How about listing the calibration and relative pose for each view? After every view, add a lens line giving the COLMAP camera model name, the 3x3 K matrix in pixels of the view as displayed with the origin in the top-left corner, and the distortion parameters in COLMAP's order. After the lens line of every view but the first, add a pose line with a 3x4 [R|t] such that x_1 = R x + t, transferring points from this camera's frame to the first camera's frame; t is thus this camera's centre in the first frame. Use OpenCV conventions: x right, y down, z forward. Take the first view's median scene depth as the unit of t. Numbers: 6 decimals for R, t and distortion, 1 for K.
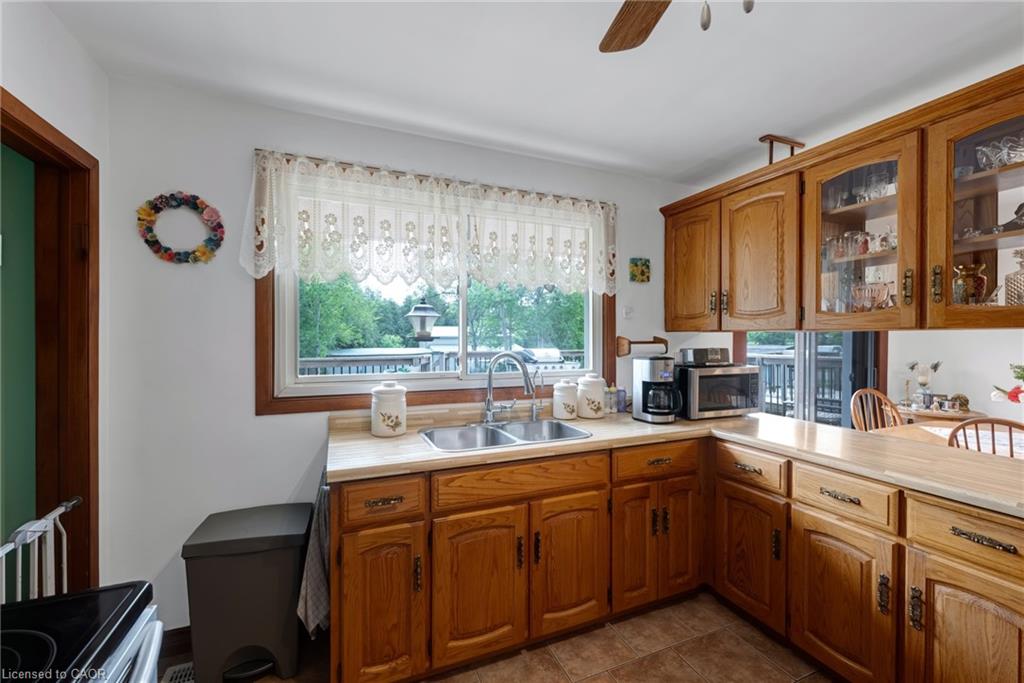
lens RADIAL K [[412.4, 0, 512.6], [0, 412.4, 339.2], [0, 0, 1]] dist [-0.005412, -0.000488]
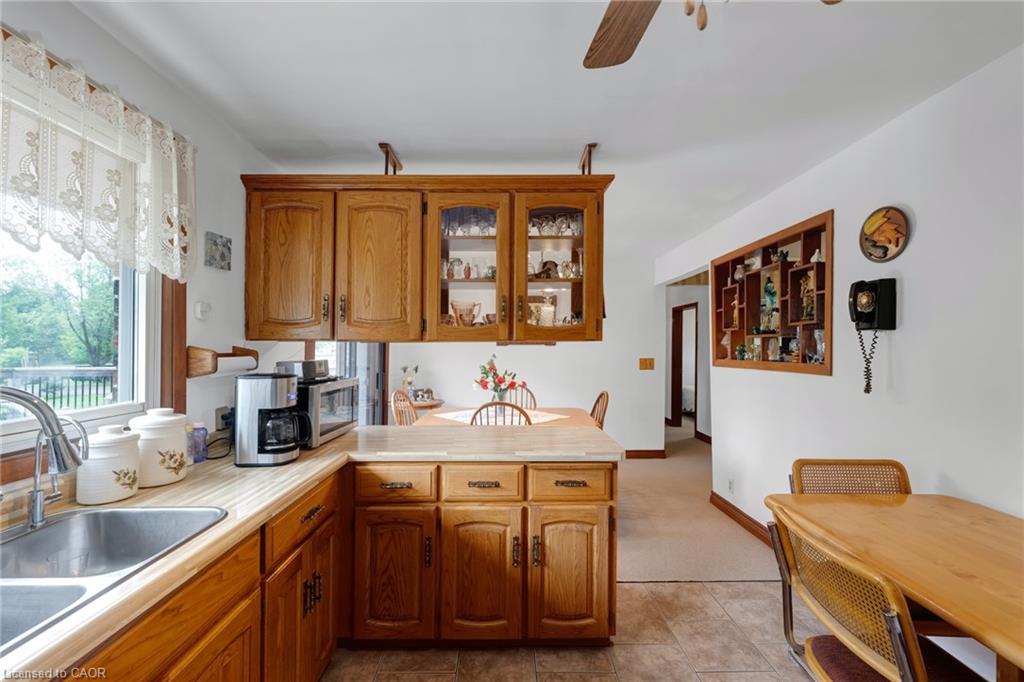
lens RADIAL K [[412.4, 0, 510.7], [0, 412.4, 343.8], [0, 0, 1]] dist [-0.005412, -0.000488]
pose [[0.387651, 0.006805, 0.921781, -0.189025], [0.006070, 0.999932, -0.009935, -0.001362], [-0.921786, 0.009446, 0.387584, 0.363860]]
